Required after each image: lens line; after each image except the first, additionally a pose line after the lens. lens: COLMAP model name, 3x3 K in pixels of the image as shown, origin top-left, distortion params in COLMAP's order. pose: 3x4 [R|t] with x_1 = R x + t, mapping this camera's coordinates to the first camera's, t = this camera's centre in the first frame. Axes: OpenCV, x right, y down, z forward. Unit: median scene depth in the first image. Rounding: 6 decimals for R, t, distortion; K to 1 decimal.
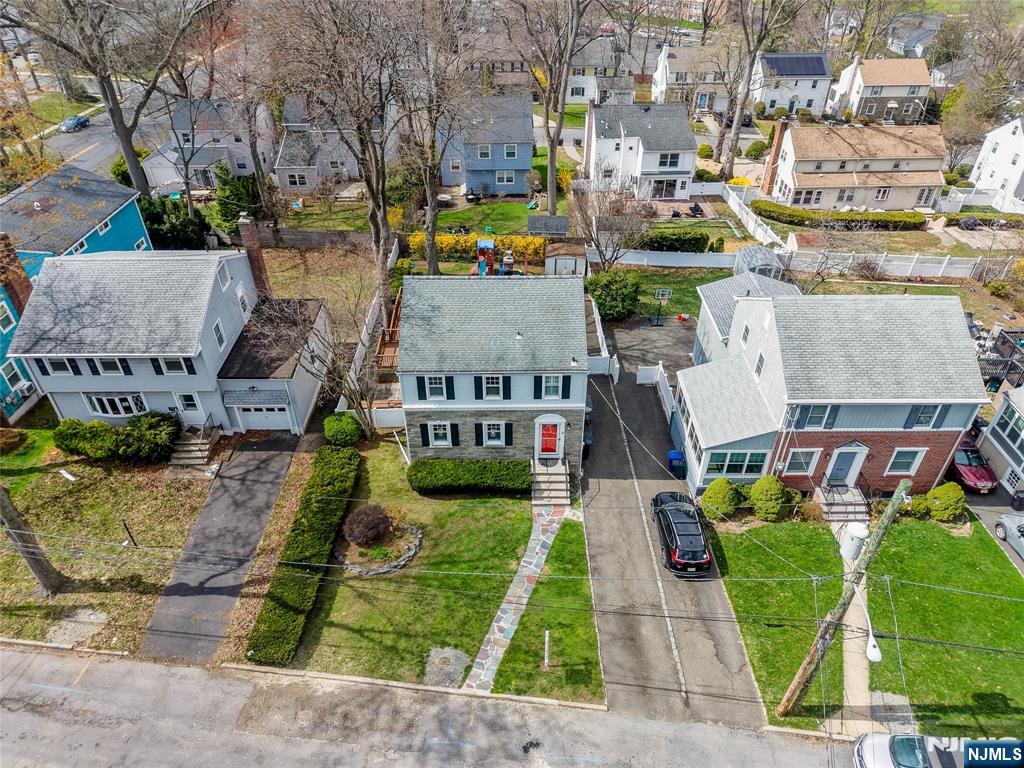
lens RADIAL K [[688.0, 0, 511.6], [0, 688.0, 377.8], [0, 0, 1]] dist [0.020557, -0.006306]
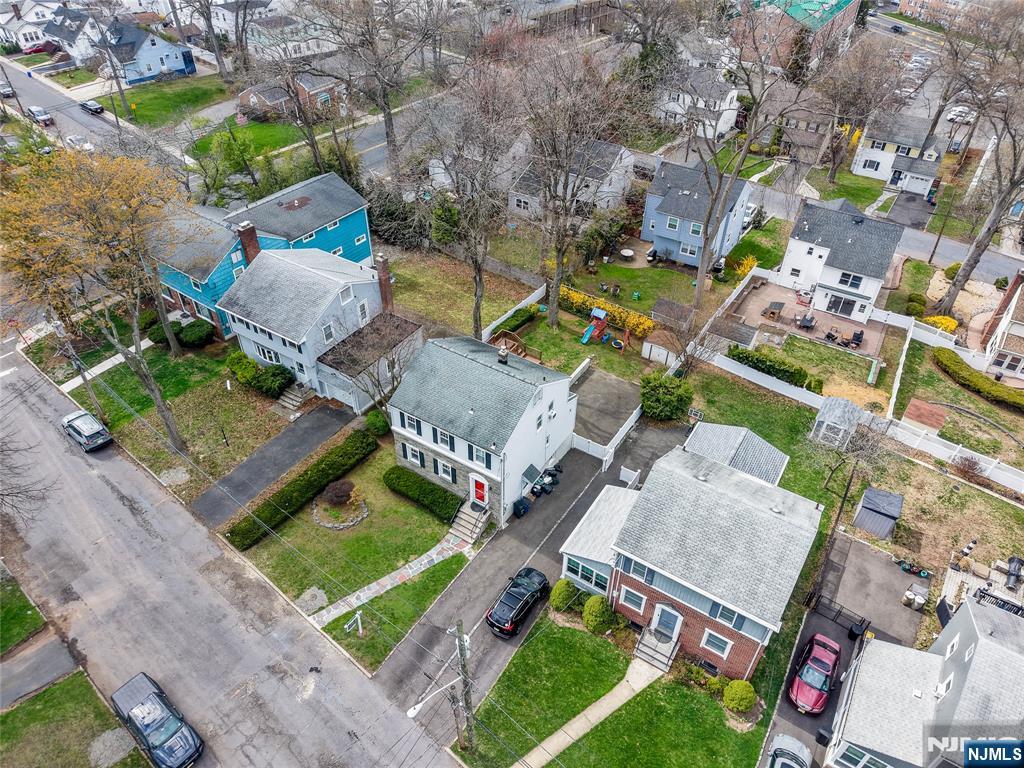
lens RADIAL K [[688.0, 0, 509.9], [0, 688.0, 382.4], [0, 0, 1]] dist [0.020557, -0.006306]
pose [[0.839542, 0.355552, -0.410795, 0.570631], [-0.336332, 0.933940, 0.120982, -0.284614], [0.426673, 0.036594, 0.903665, -0.163899]]
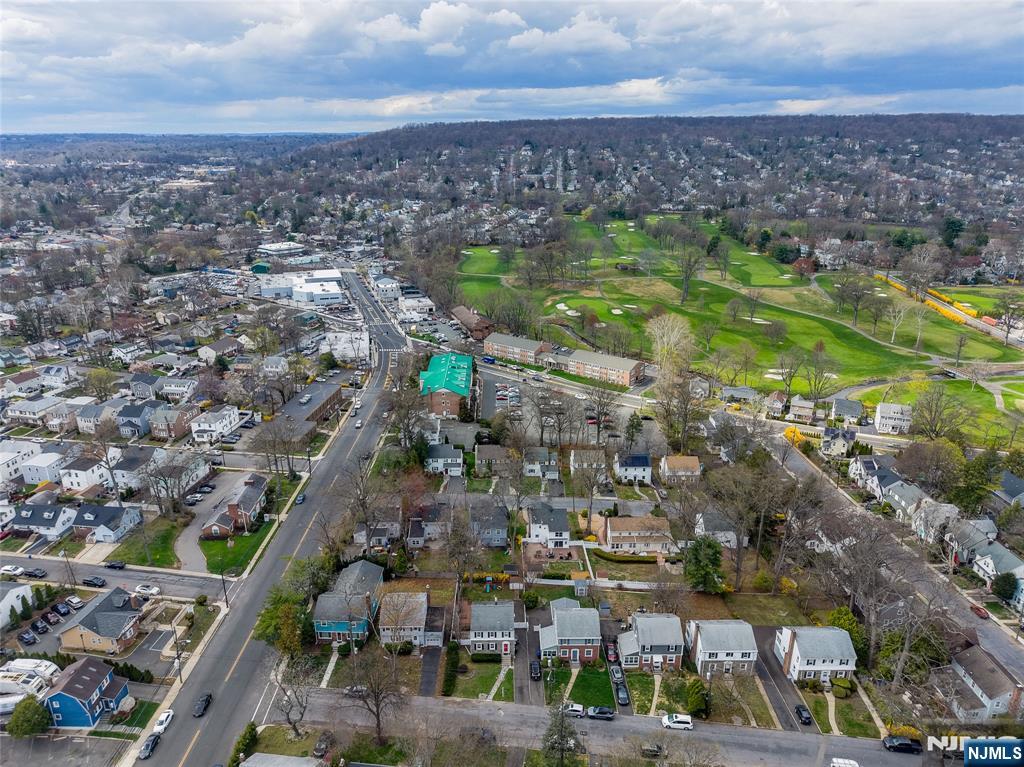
lens RADIAL K [[688.0, 0, 513.5], [0, 688.0, 388.5], [0, 0, 1]] dist [0.020557, -0.006306]
pose [[0.999893, 0.002490, 0.014410, 0.038314], [0.001703, 0.958868, -0.283849, -0.223761], [-0.014524, 0.283843, 0.958761, -3.365756]]
